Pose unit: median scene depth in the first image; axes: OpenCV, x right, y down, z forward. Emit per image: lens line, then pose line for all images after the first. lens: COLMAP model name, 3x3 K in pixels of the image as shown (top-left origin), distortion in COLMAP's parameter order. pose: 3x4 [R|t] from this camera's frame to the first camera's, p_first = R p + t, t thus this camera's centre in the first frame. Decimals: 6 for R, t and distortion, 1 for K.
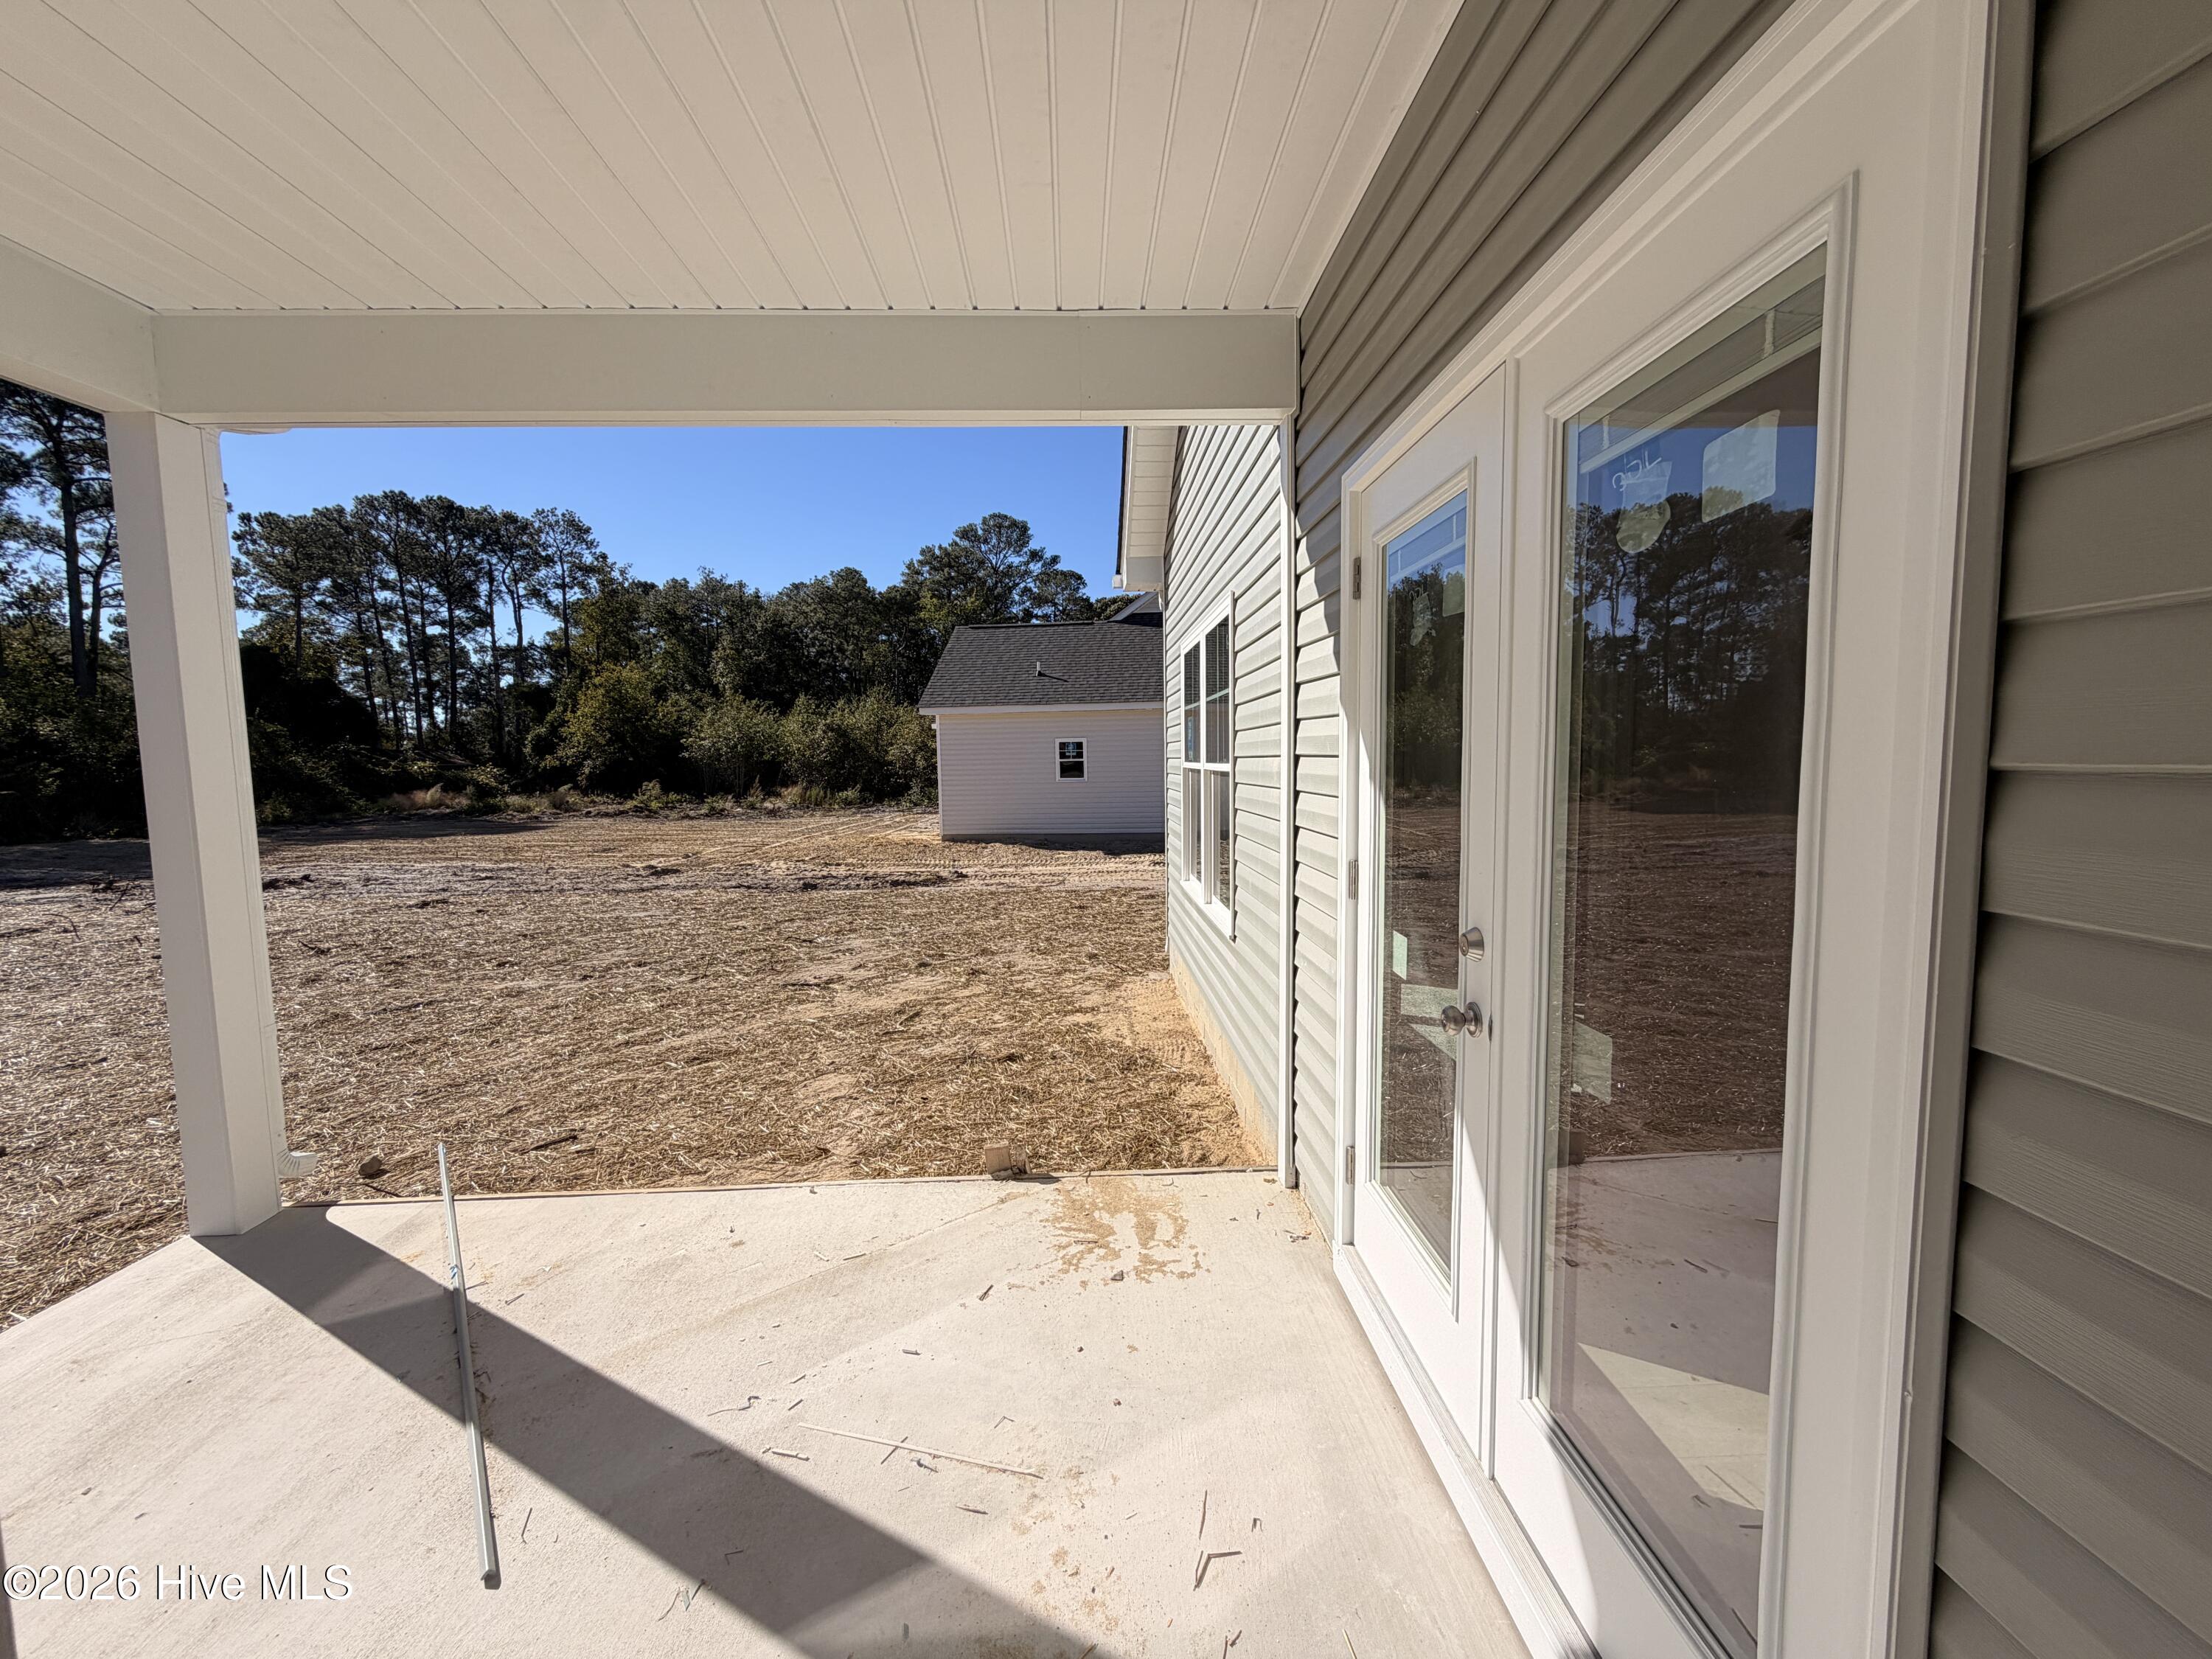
lens RADIAL K [[886.0, 0, 1104.2], [0, 886.0, 828.4], [0, 0, 1]] dist [0.002326, 0.000233]
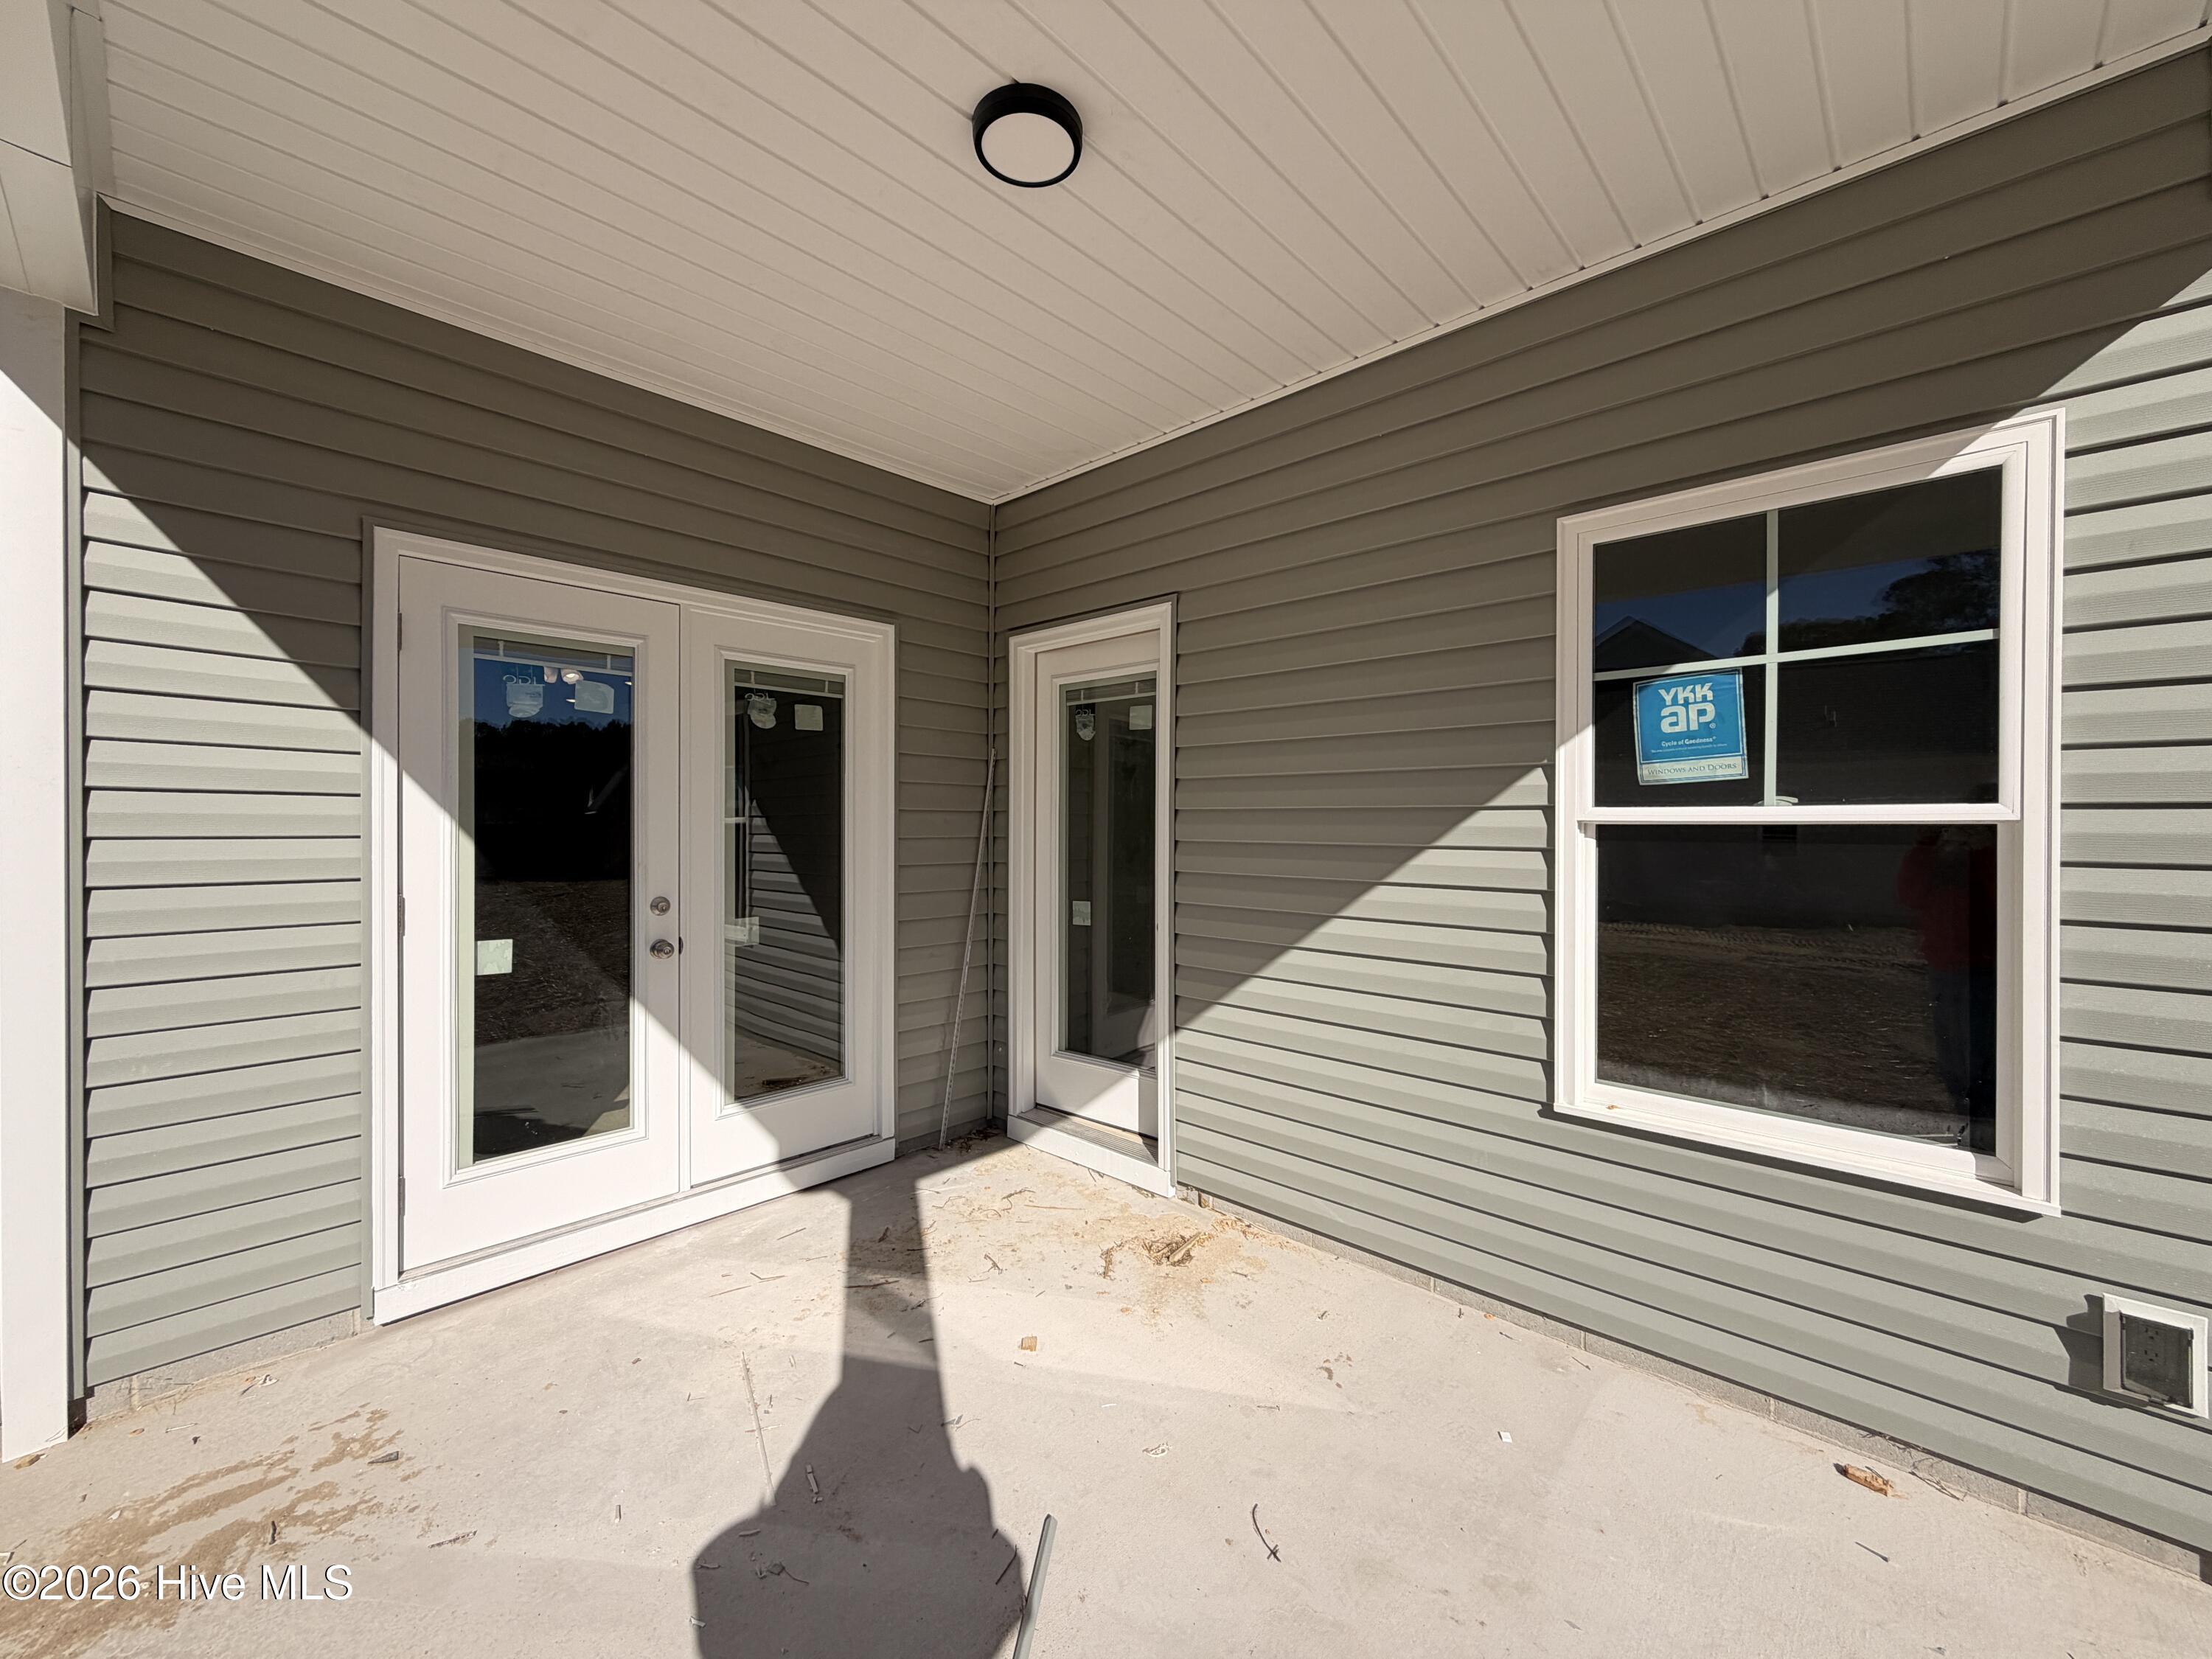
lens RADIAL K [[886.0, 0, 1110.2], [0, 886.0, 826.2], [0, 0, 1]] dist [0.002326, 0.000233]
pose [[-0.695522, 0.002527, 0.718500, -0.960181], [0.058023, 0.996925, 0.052661, -0.051113], [-0.716158, 0.078316, -0.693530, 1.014233]]
